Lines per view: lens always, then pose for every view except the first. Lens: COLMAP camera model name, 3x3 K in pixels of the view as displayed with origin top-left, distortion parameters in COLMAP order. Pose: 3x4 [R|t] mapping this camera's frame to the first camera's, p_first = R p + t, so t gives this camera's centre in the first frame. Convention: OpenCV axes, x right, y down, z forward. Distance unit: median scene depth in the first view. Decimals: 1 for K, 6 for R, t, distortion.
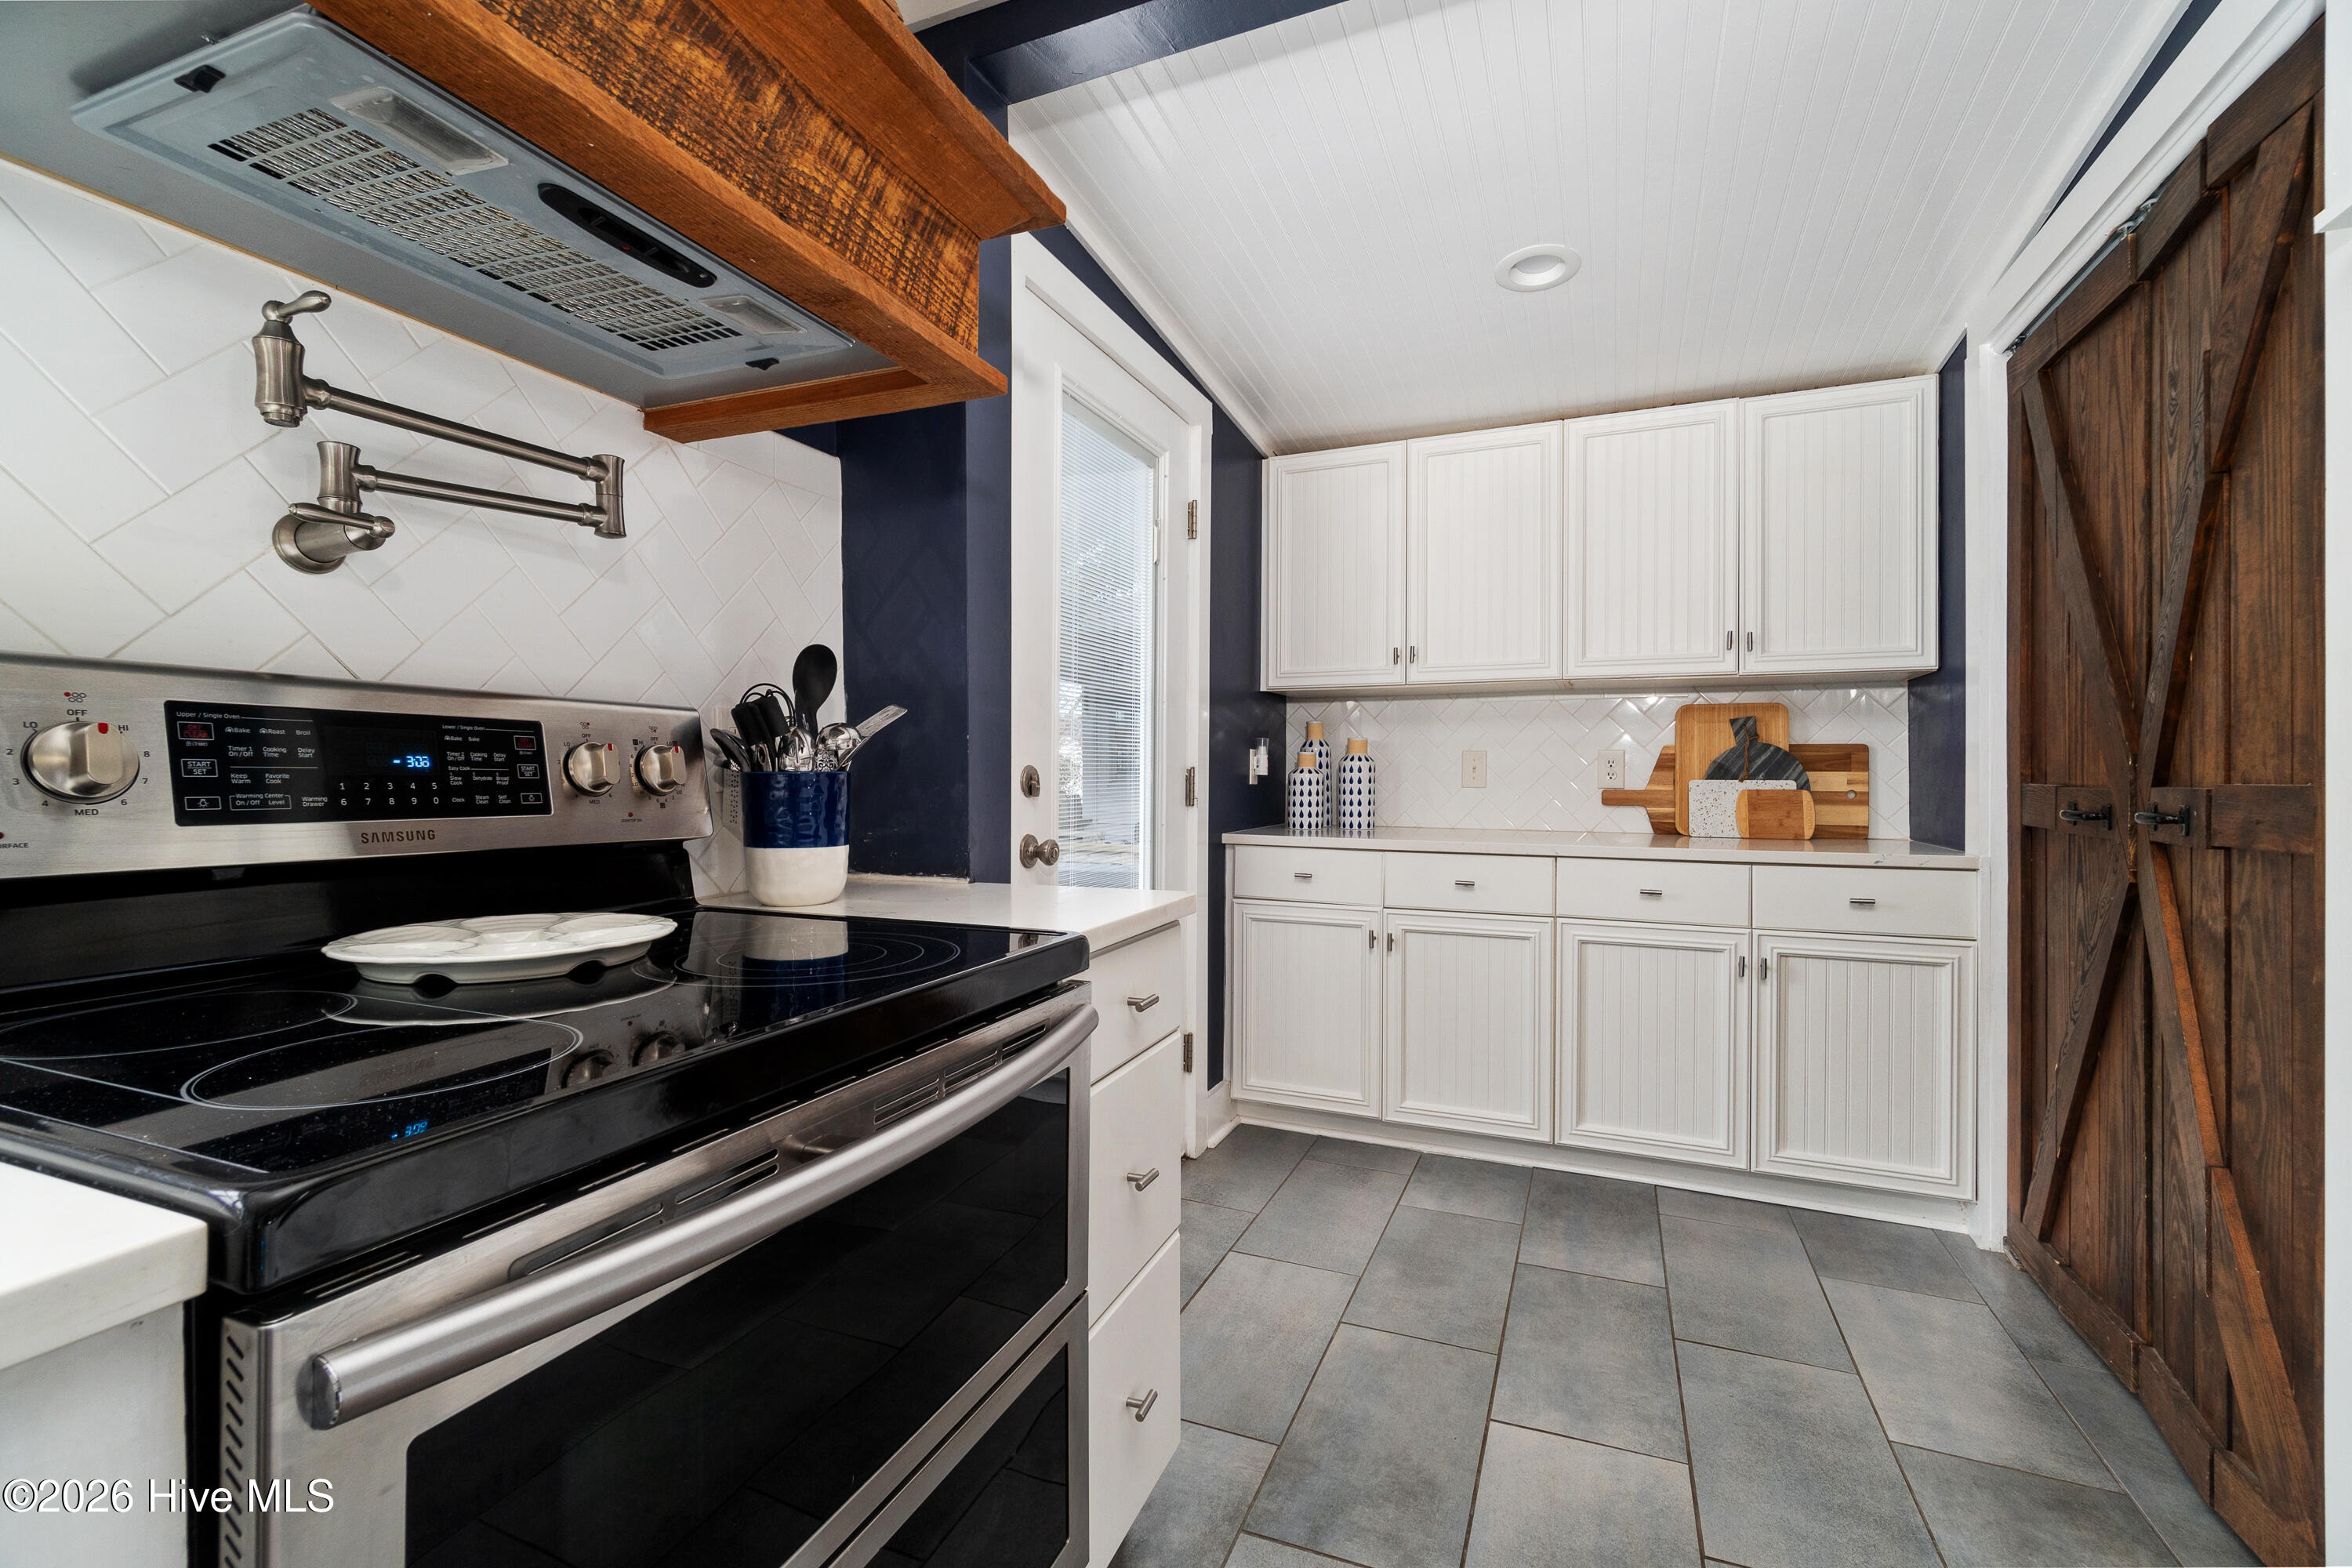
lens RADIAL K [[1031.6, 0, 1170.7], [0, 1031.6, 770.1], [0, 0, 1]] dist [-0.003917, 0.003339]
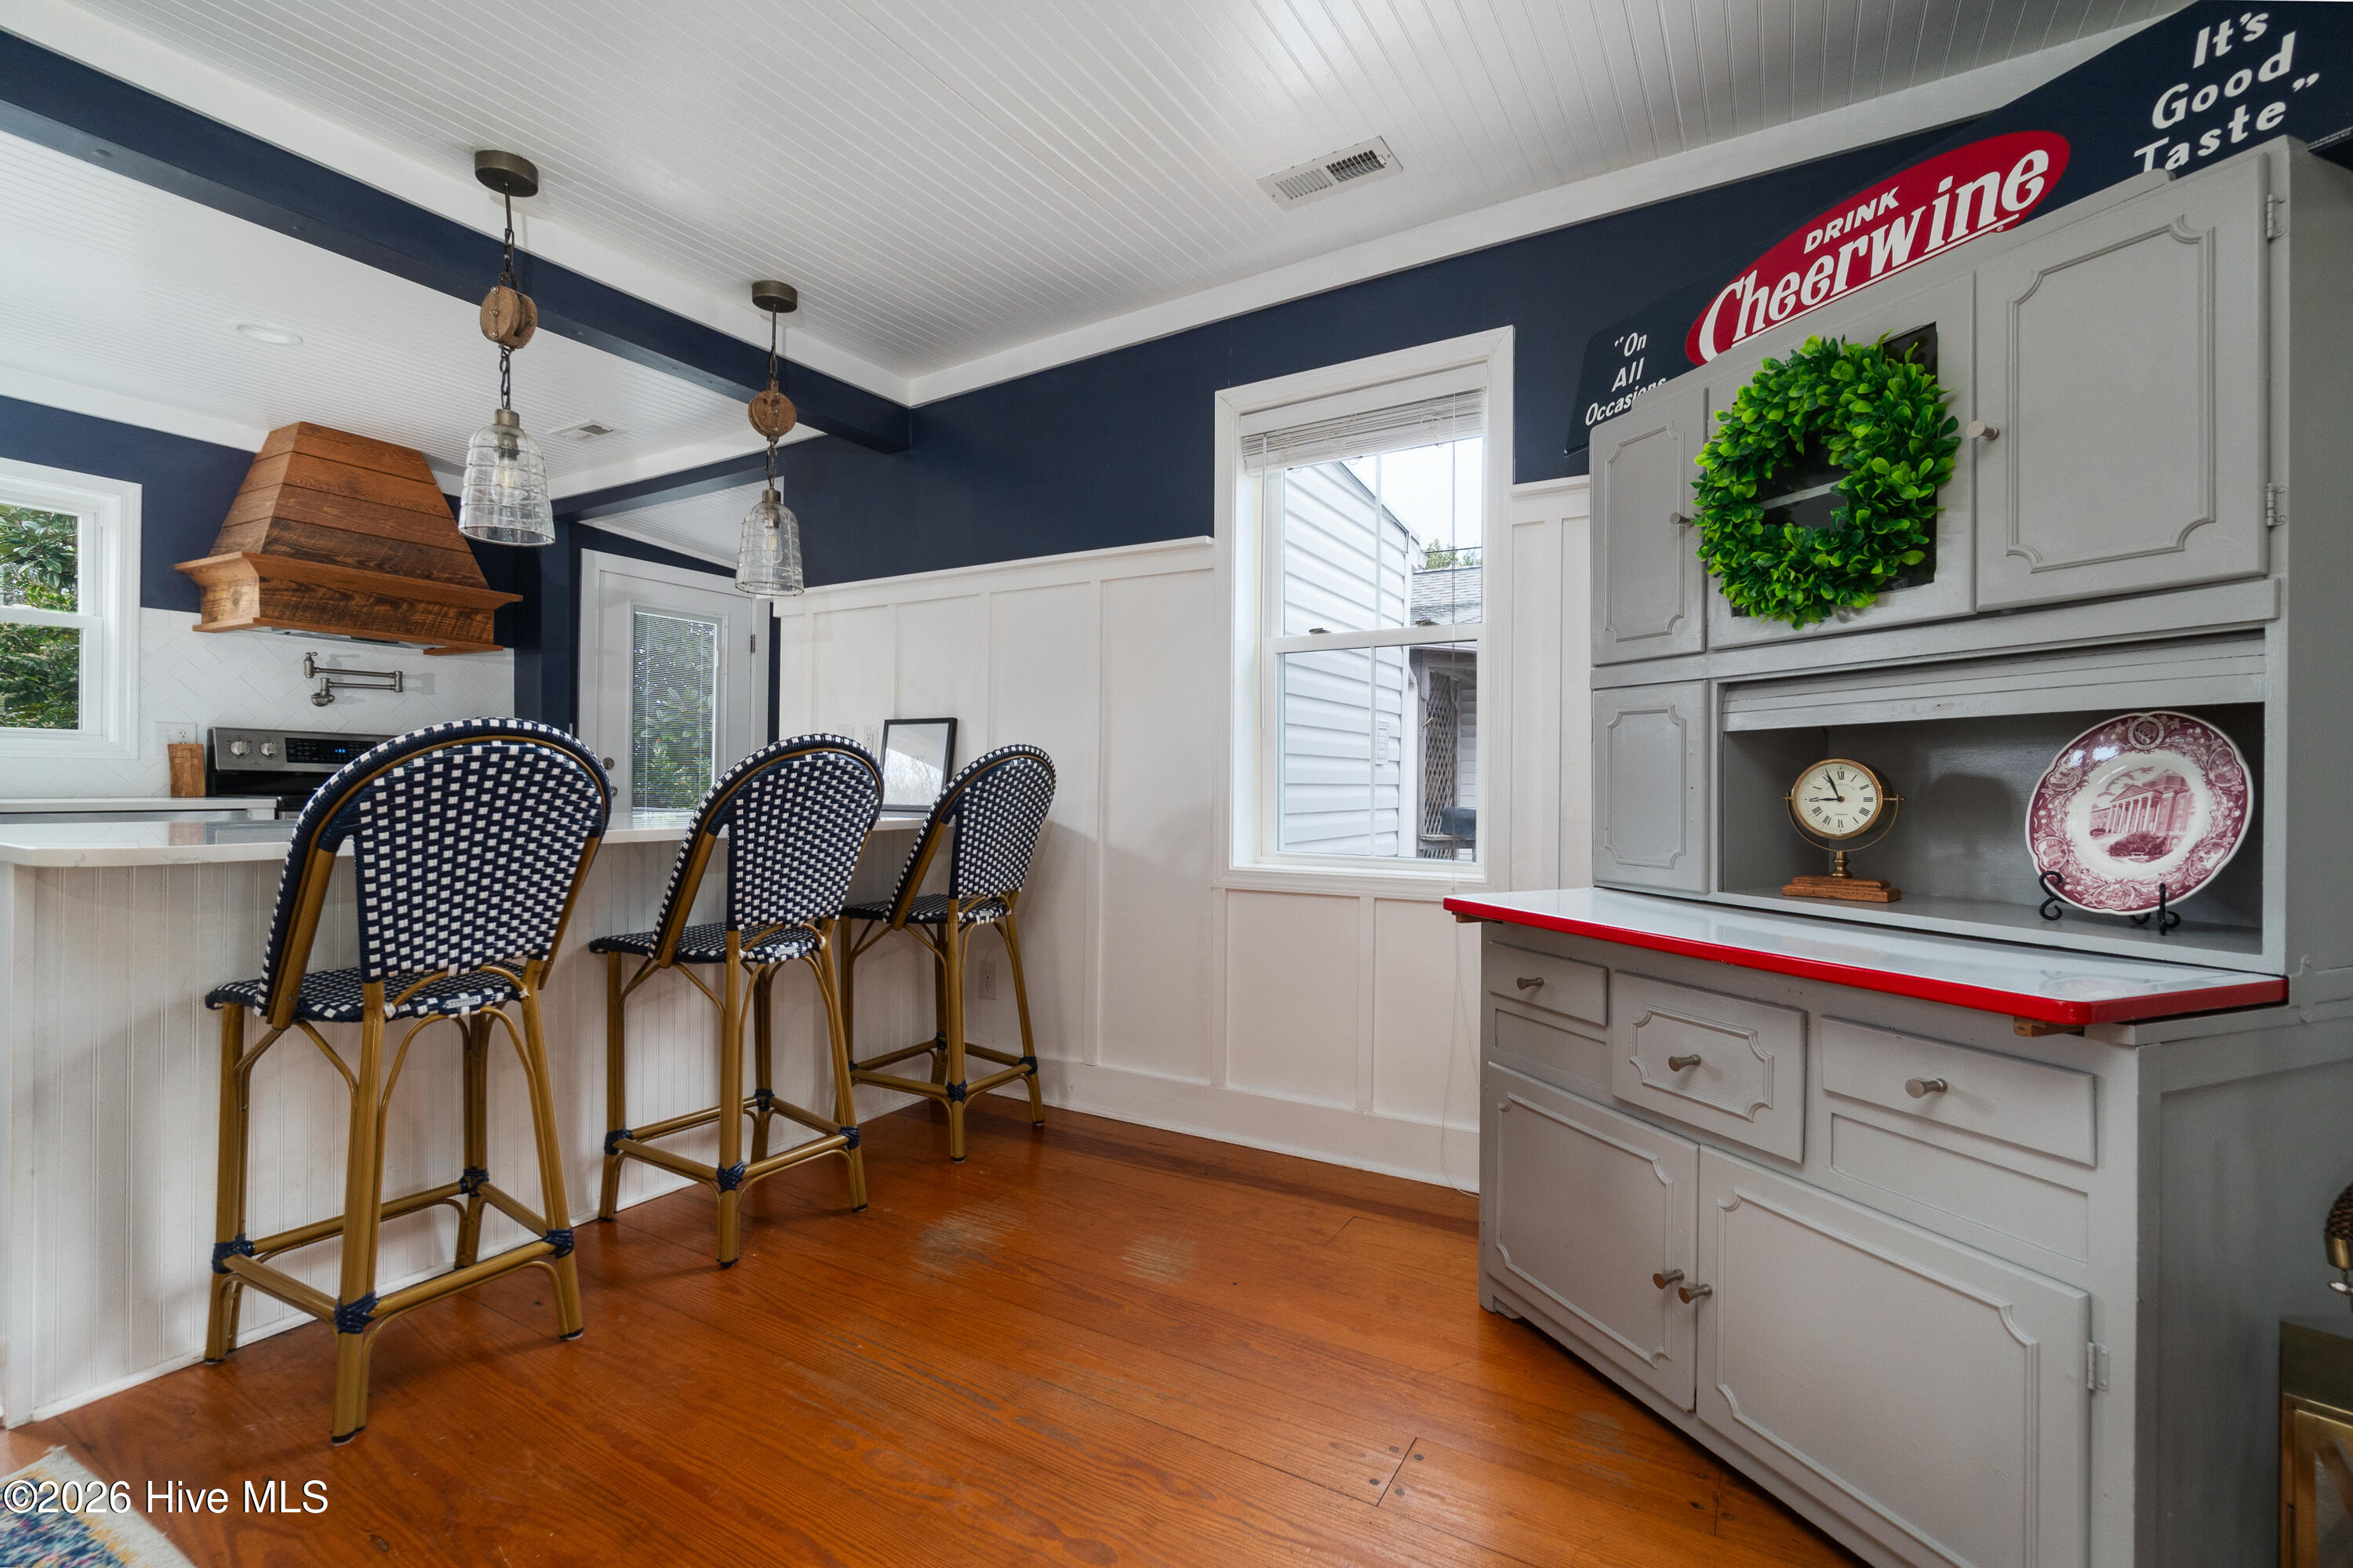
lens RADIAL K [[1032.1, 0, 1152.6], [0, 1032.1, 778.4], [0, 0, 1]] dist [-0.003917, 0.003339]
pose [[0.990508, 0.010751, -0.137036, 1.406080], [-0.011179, 0.999935, -0.002352, 0.034123], [0.137002, 0.003861, 0.990563, -1.223413]]
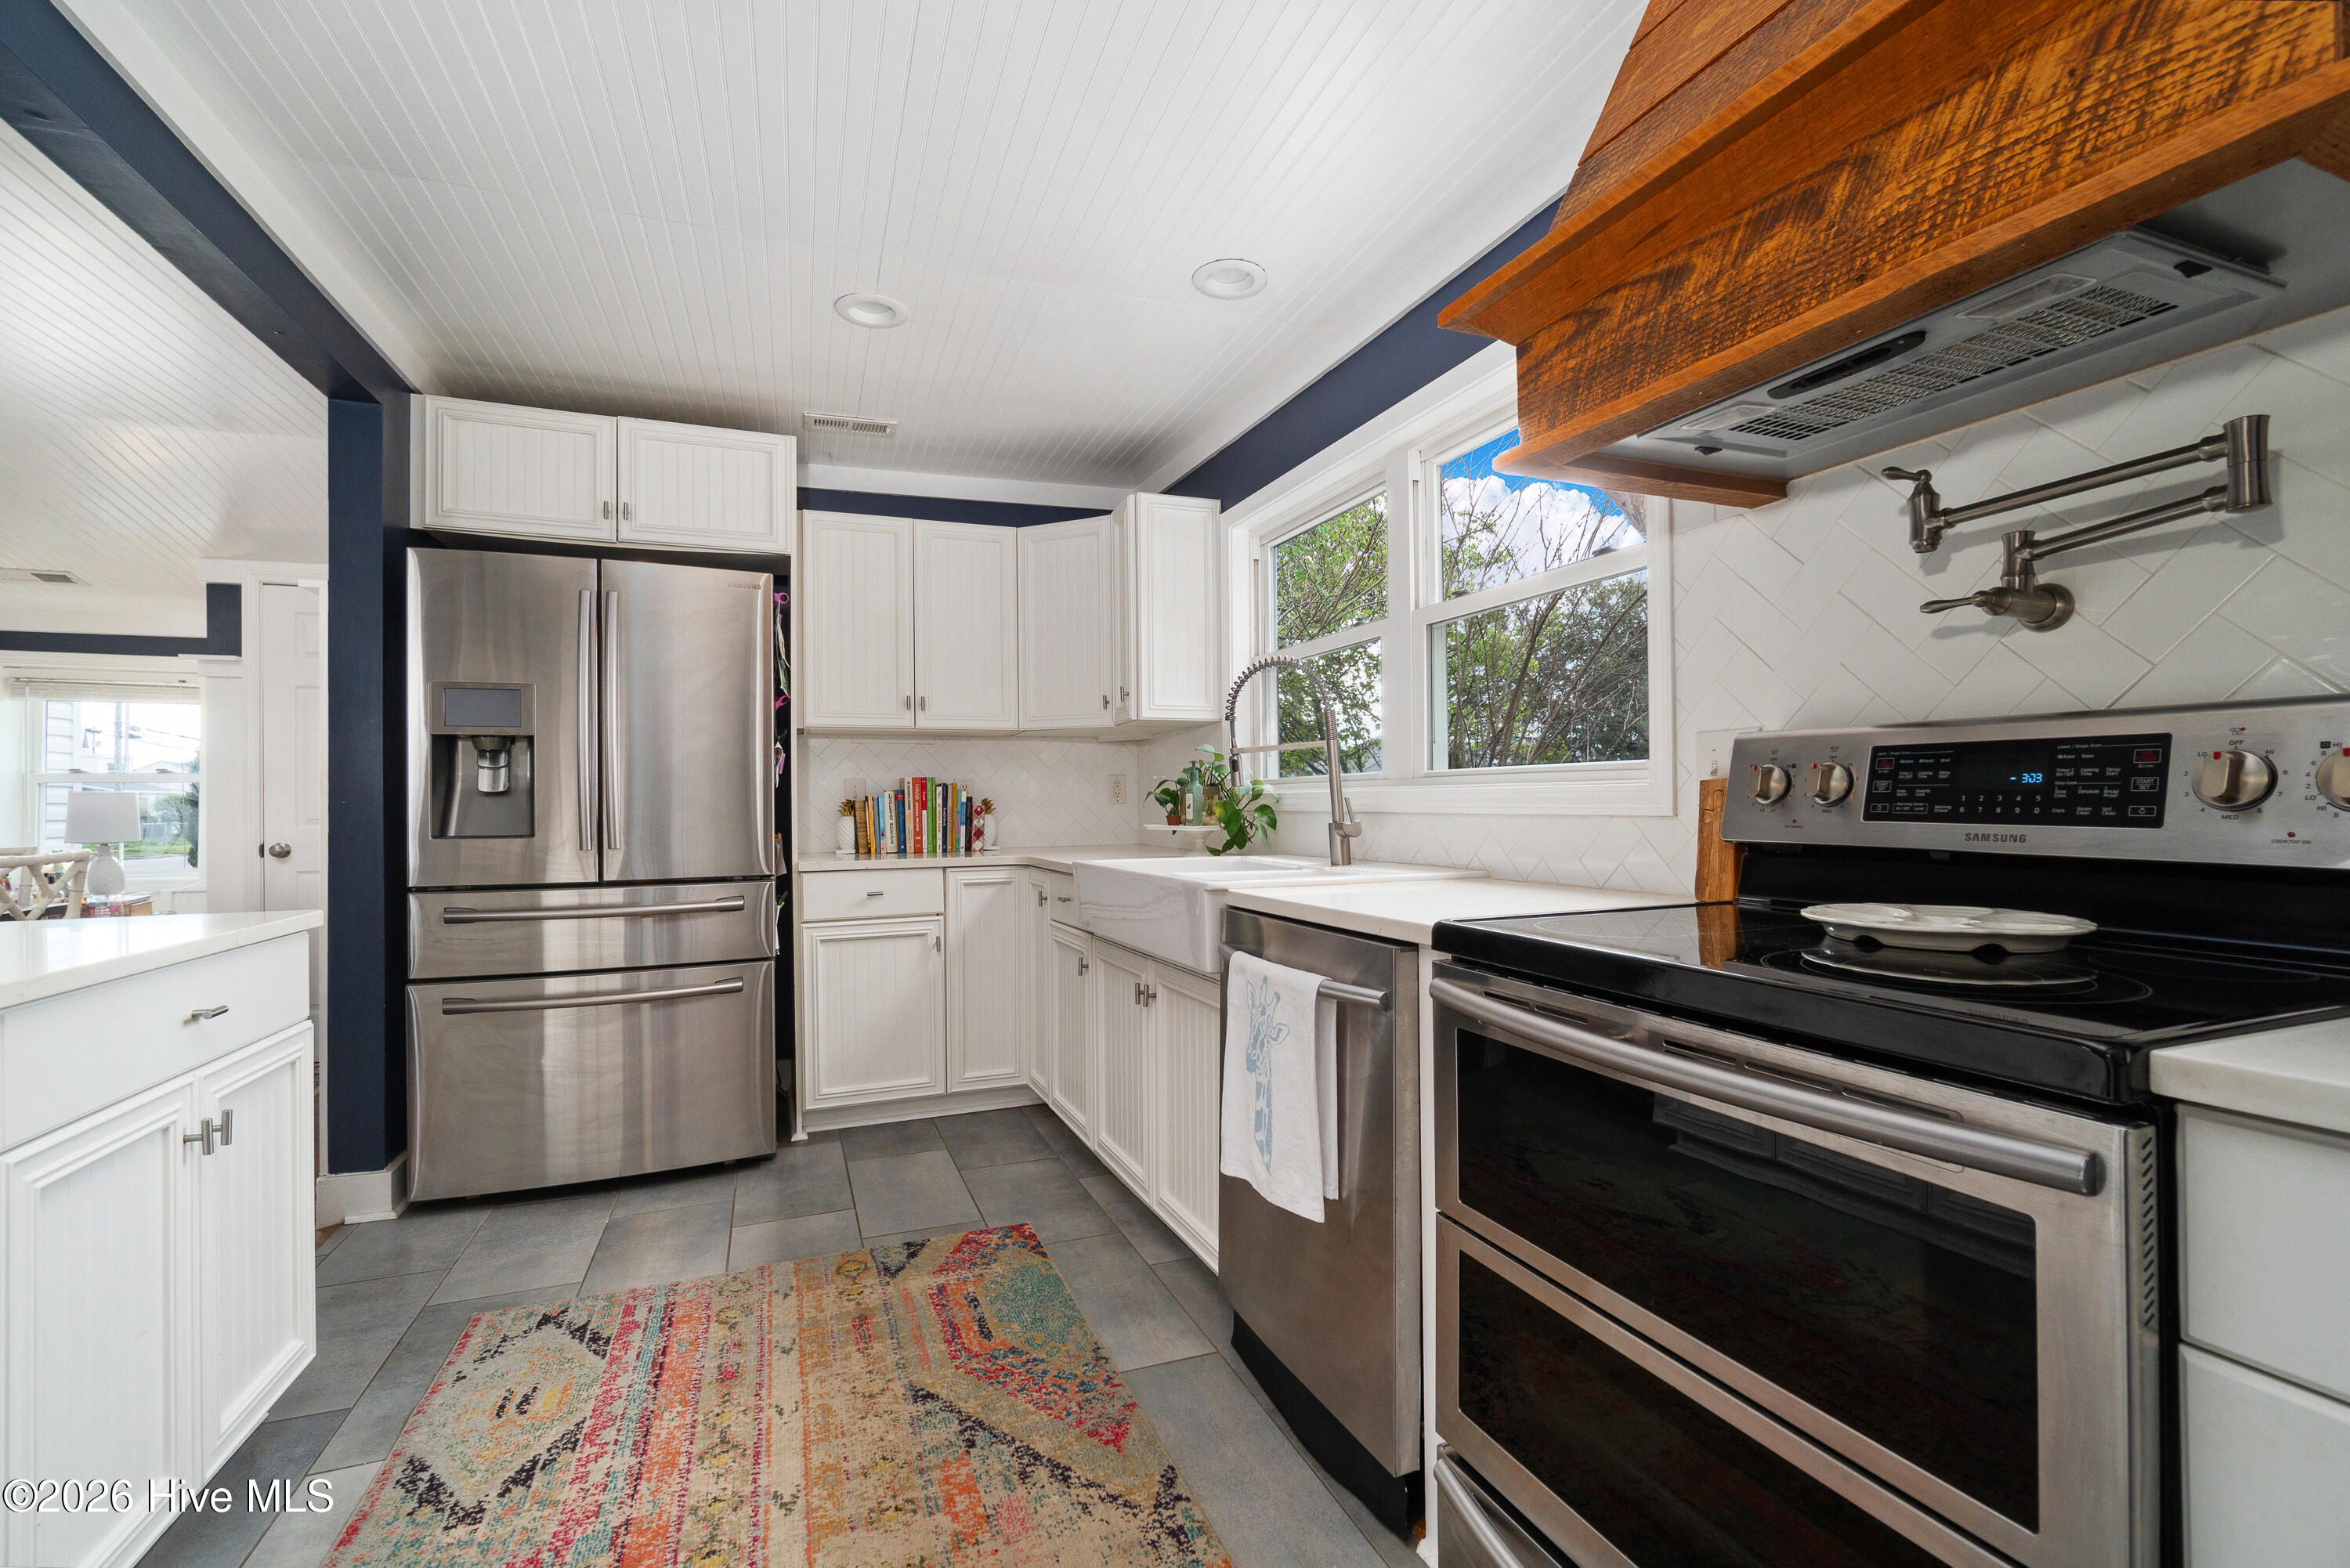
lens RADIAL K [[1030.6, 0, 1171.4], [0, 1030.6, 794.4], [0, 0, 1]] dist [-0.003917, 0.003339]
pose [[-0.723061, 0.001399, -0.690782, 0.363520], [0.009975, 0.999915, -0.008415, 0.004784], [0.690712, -0.012975, -0.723014, 0.513896]]
